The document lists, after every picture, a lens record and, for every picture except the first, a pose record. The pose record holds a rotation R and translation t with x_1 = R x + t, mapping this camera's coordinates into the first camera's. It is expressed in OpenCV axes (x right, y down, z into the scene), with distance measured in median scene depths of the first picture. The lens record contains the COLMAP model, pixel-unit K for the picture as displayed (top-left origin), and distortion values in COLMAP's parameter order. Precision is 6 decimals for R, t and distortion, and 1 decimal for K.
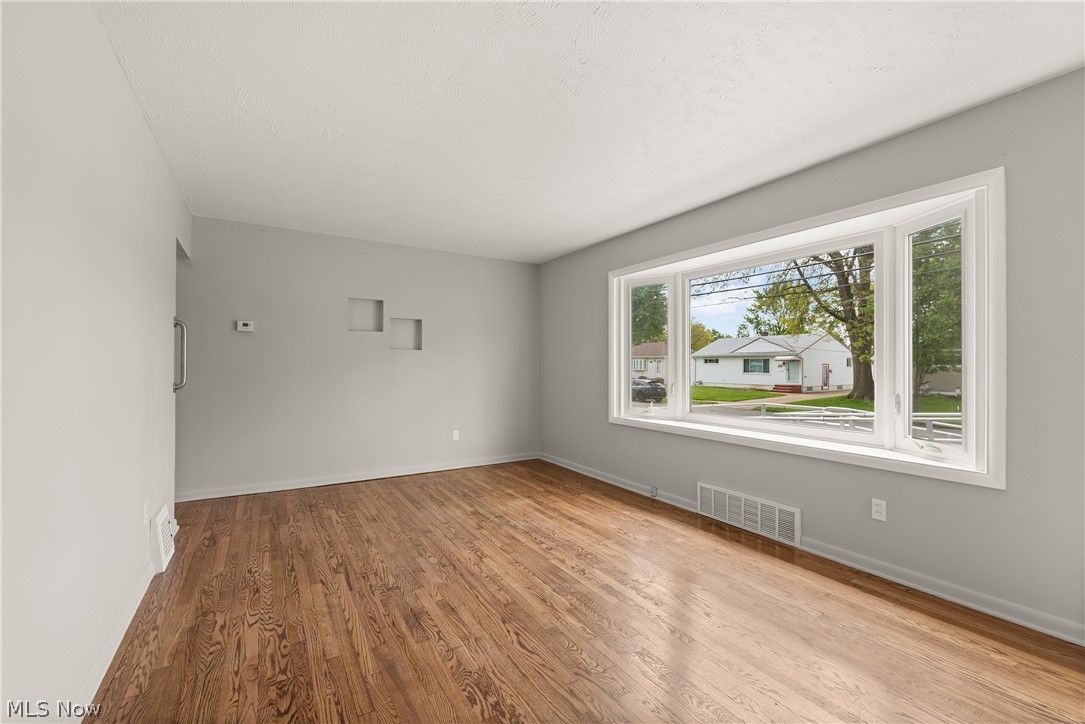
lens RADIAL K [[456.6, 0, 540.2], [0, 456.6, 363.3], [0, 0, 1]] dist [0.010329, -0.000751]
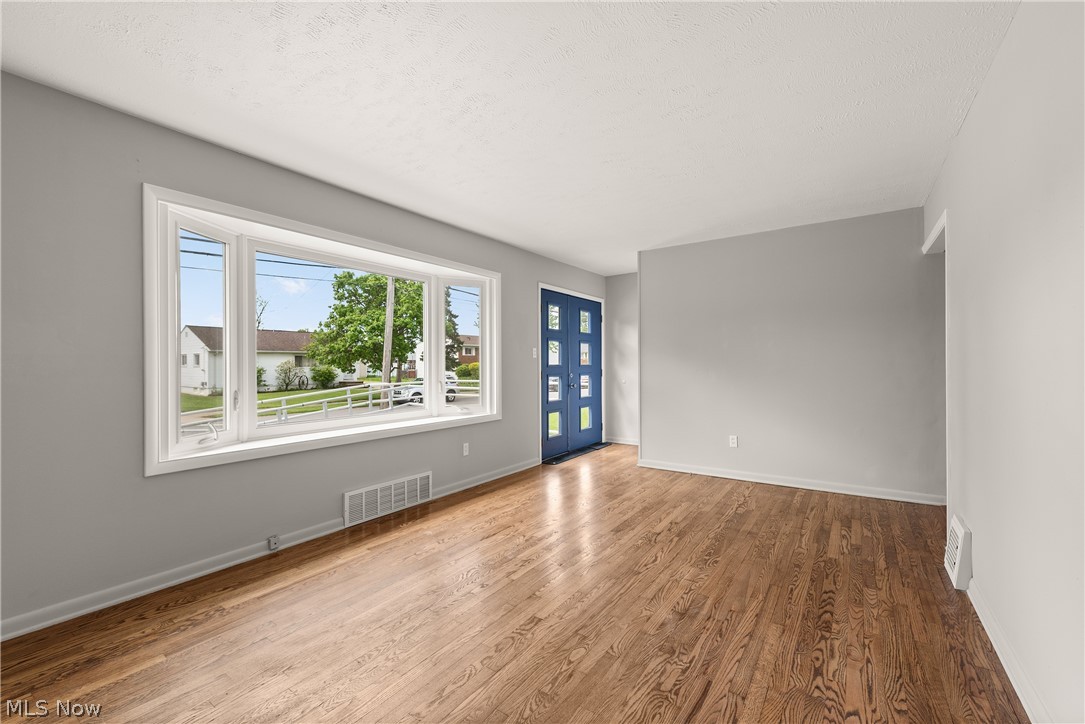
lens RADIAL K [[456.6, 0, 540.2], [0, 456.6, 363.3], [0, 0, 1]] dist [0.010329, -0.000751]
pose [[-0.409226, 0.001594, 0.912432, -0.805196], [0.001829, 0.999998, -0.000926, 0.006689], [-0.912431, 0.001289, -0.409228, 1.294612]]
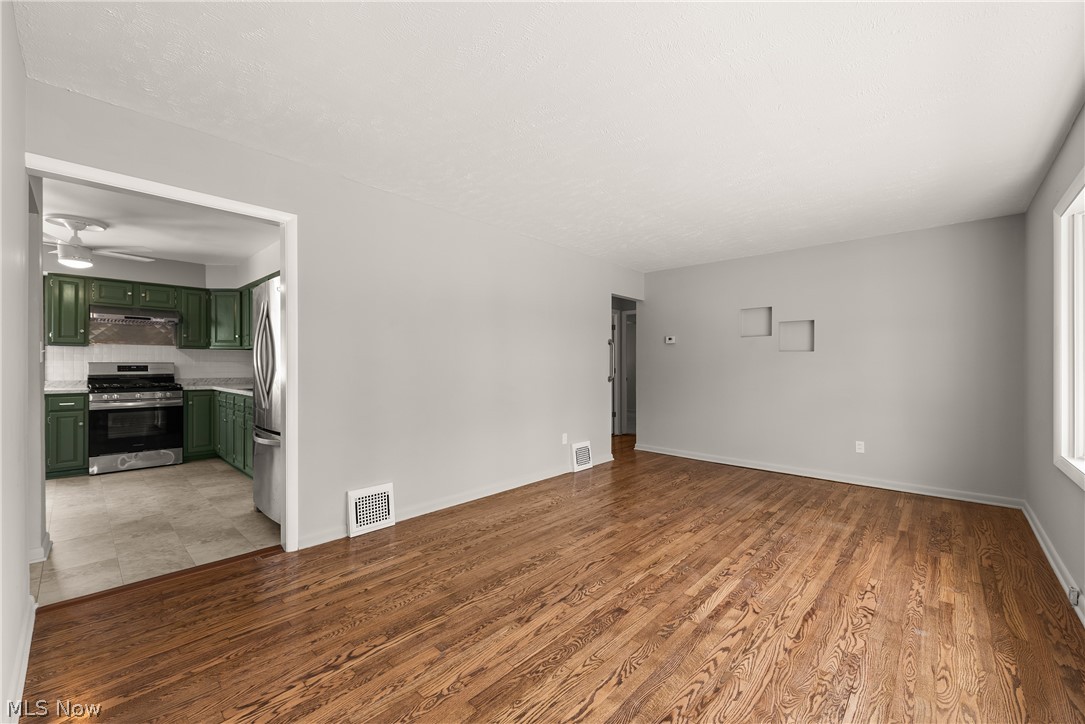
lens RADIAL K [[429.6, 0, 536.2], [0, 429.6, 367.0], [0, 0, 1]] dist [0.002433, -0.000165]
pose [[0.265177, 0.002774, -0.964196, 0.815443], [0.000872, 0.999995, 0.003116, 0.002521], [0.964199, -0.001668, 0.265173, 0.330283]]
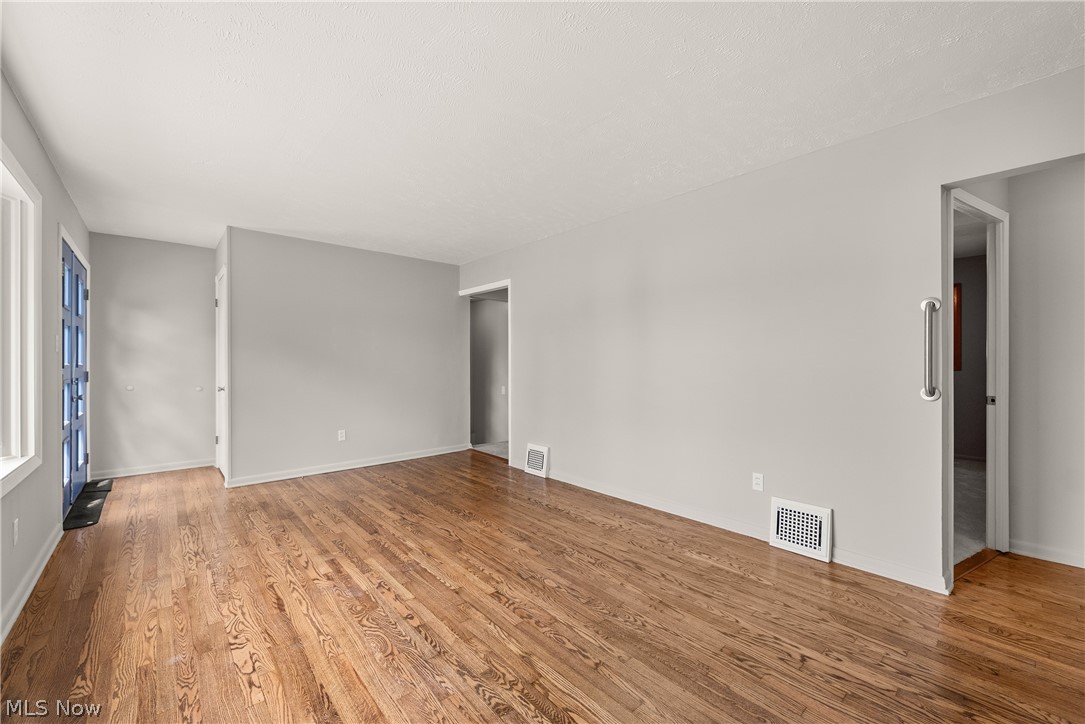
lens RADIAL K [[425.8, 0, 547.2], [0, 425.8, 365.4], [0, 0, 1]] dist [0.003356, -0.000350]
pose [[-0.981395, -0.001078, -0.191995, -0.067012], [-0.001637, 0.999995, 0.002750, 0.005742], [0.191991, 0.003013, -0.981392, 1.770914]]
